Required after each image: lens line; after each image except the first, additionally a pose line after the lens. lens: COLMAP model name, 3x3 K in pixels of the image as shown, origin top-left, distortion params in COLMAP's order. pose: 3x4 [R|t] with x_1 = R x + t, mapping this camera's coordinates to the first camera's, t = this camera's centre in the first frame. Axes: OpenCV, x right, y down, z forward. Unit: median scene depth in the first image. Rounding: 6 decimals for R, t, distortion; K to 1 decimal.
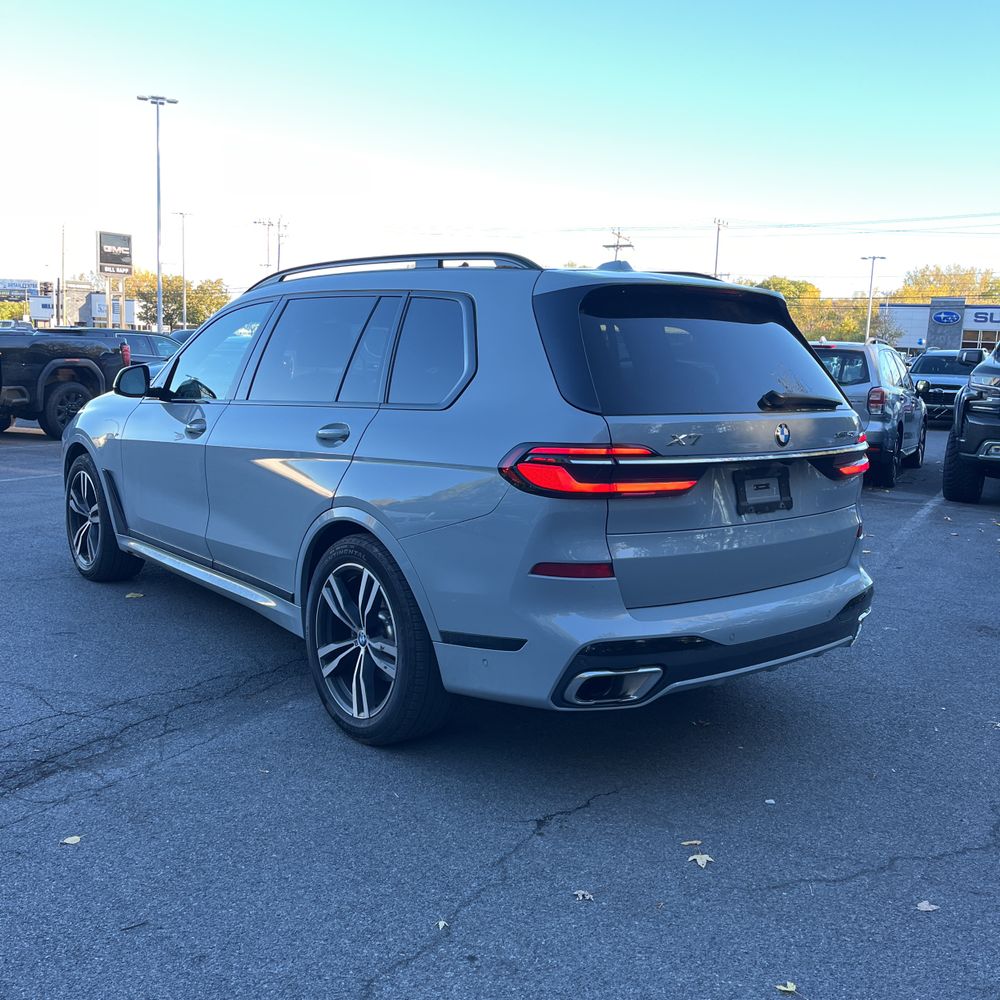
lens RADIAL K [[999.9, 0, 490.3], [0, 999.9, 494.1], [0, 0, 1]] dist [0.039982, -0.006180]
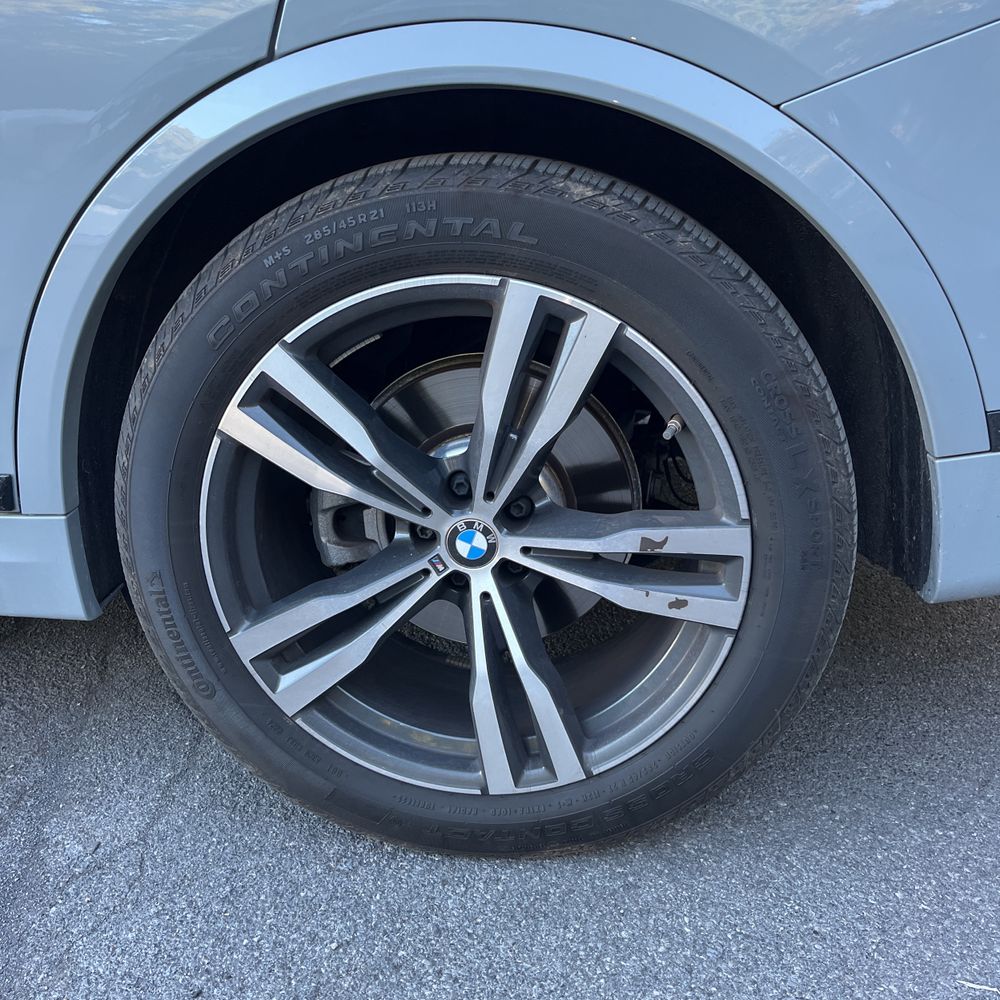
lens RADIAL K [[1034.6, 0, 493.9], [0, 1034.6, 489.1], [0, 0, 1]] dist [0.044804, -0.042465]
pose [[0.725209, -0.282535, 0.627890, -0.303420], [0.144828, 0.954123, 0.262056, 0.053640], [-0.673124, -0.099110, 0.732858, 0.779721]]
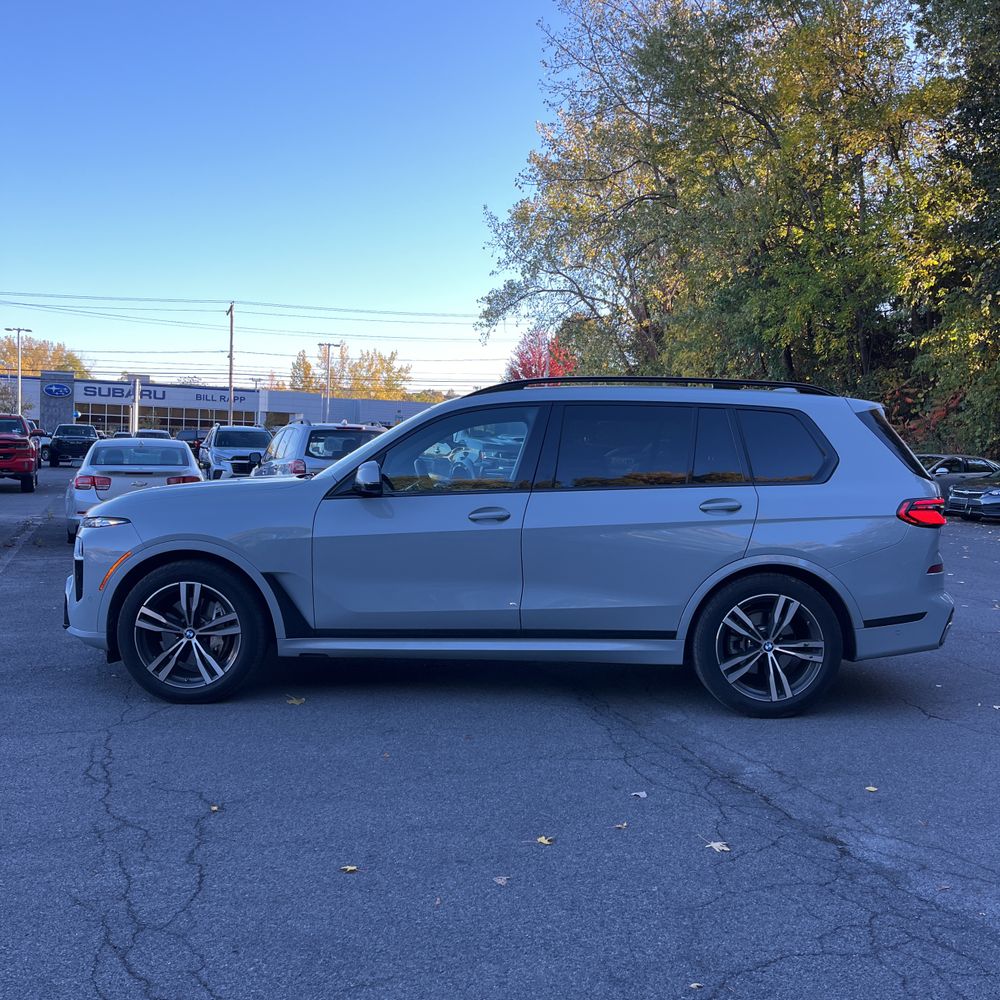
lens RADIAL K [[1006.6, 0, 492.5], [0, 1006.6, 499.5], [0, 0, 1]] dist [0.052183, -0.036738]
pose [[0.646067, -0.060218, 0.760901, -1.467858], [0.108915, 0.993955, -0.013816, -0.086989], [-0.755470, 0.091800, 0.648720, 0.339717]]
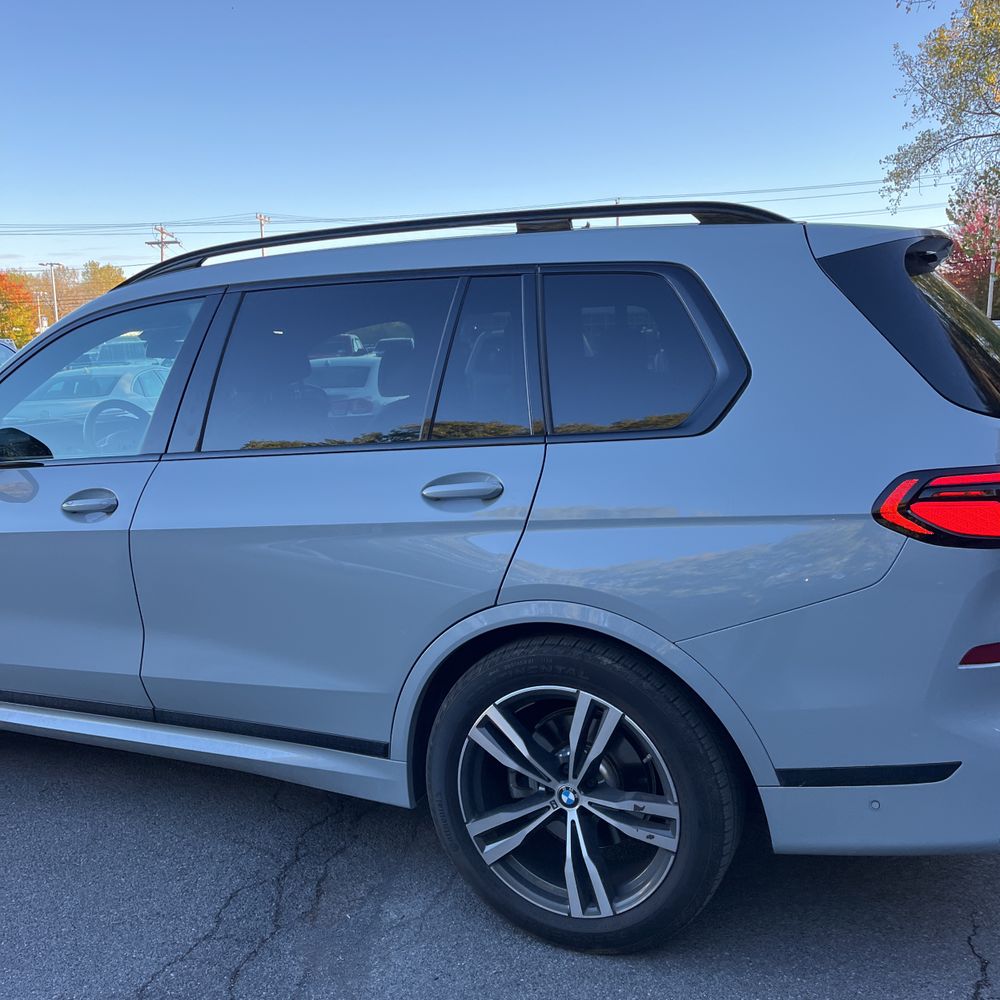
lens RADIAL K [[1012.0, 0, 487.9], [0, 1012.0, 484.7], [0, 0, 1]] dist [0.017599, -0.001693]
pose [[0.904508, -0.121698, 0.408724, -0.419841], [0.124650, 0.992009, 0.019520, -0.076335], [-0.407834, 0.033292, 0.912449, 0.410667]]
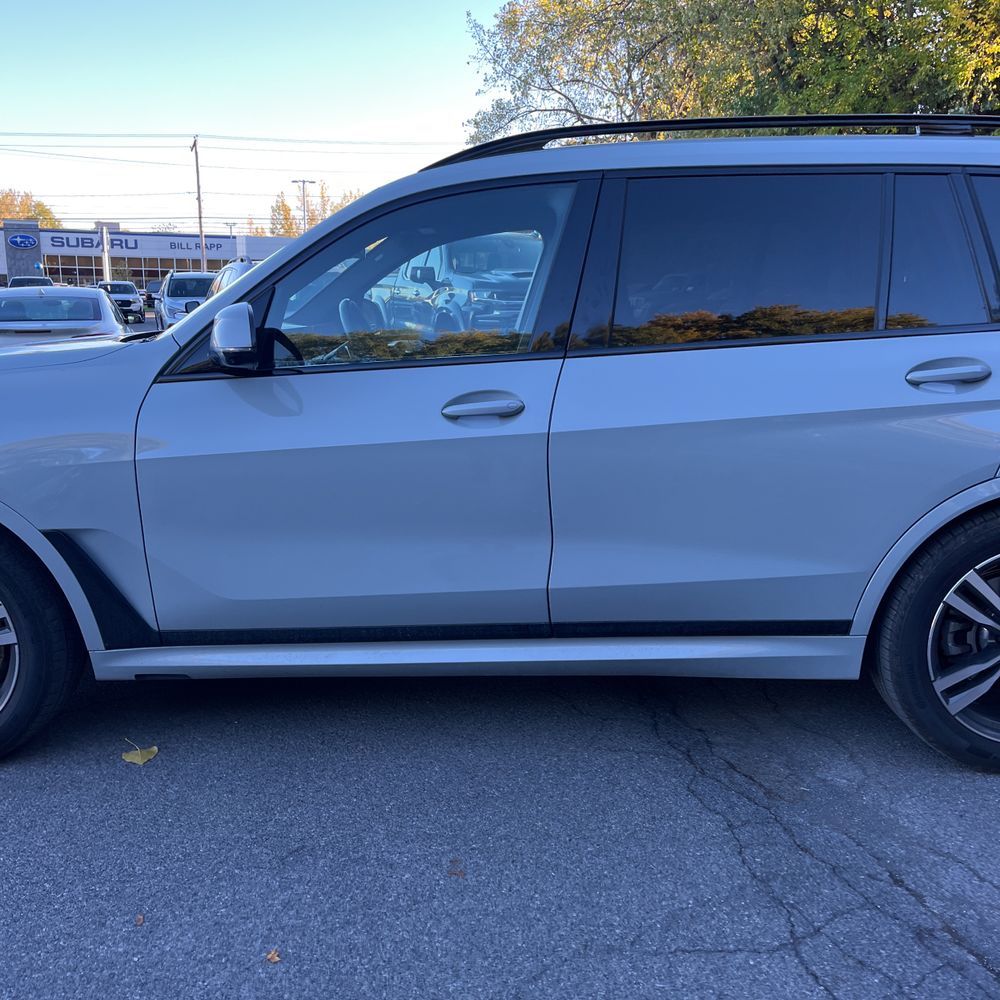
lens RADIAL K [[1006.6, 0, 492.5], [0, 1006.6, 499.5], [0, 0, 1]] dist [0.052183, -0.036738]
pose [[0.639449, -0.193370, 0.744119, -0.923841], [0.137866, 0.981006, 0.136455, -0.117863], [-0.756371, 0.015333, 0.653963, 0.801695]]
